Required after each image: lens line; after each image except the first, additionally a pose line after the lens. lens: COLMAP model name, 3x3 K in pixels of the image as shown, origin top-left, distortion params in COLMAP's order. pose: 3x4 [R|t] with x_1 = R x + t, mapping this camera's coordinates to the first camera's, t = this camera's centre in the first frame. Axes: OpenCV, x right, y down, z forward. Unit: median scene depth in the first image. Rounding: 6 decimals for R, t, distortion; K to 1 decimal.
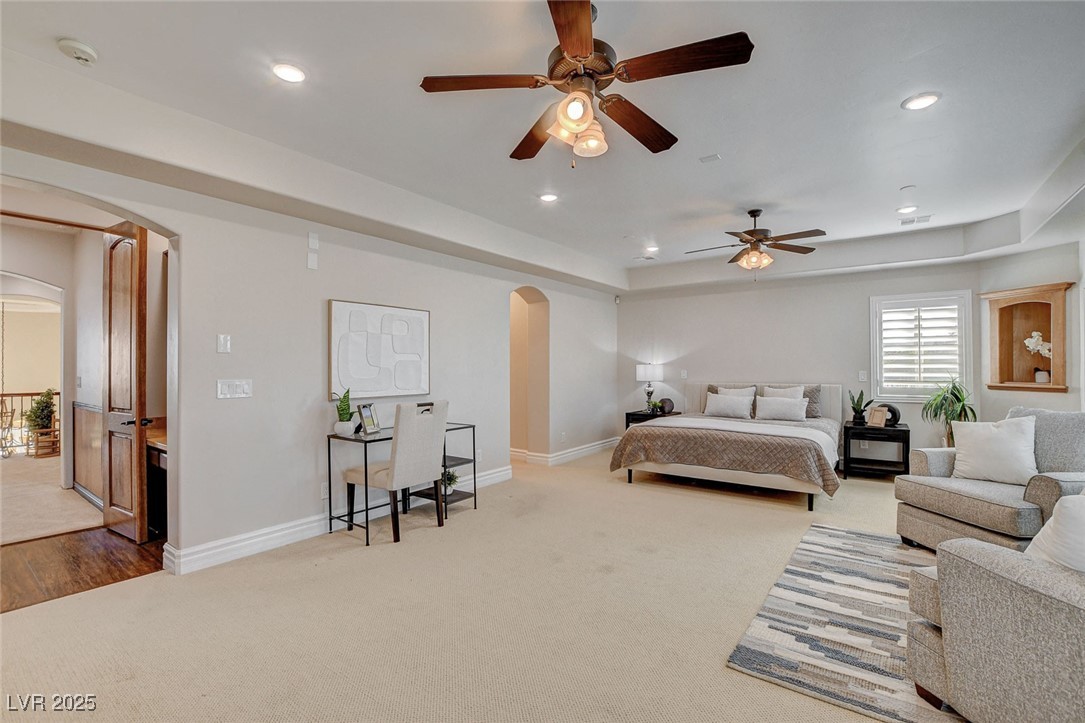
lens RADIAL K [[476.8, 0, 550.2], [0, 476.8, 361.8], [0, 0, 1]] dist [-0.027411, -0.000623]
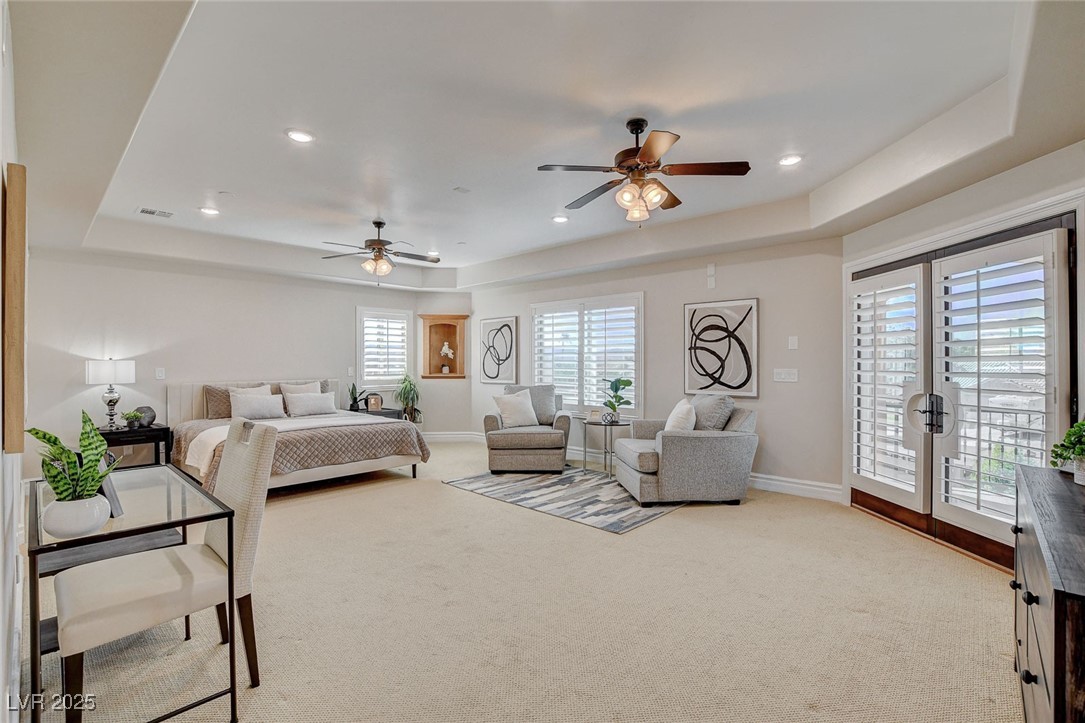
lens RADIAL K [[476.8, 0, 550.6], [0, 476.8, 364.6], [0, 0, 1]] dist [-0.027411, -0.000623]
pose [[0.123190, -0.000705, 0.992383, -0.613264], [-0.008361, 0.999964, 0.001749, 0.008829], [-0.992348, -0.008513, 0.123179, 0.458389]]
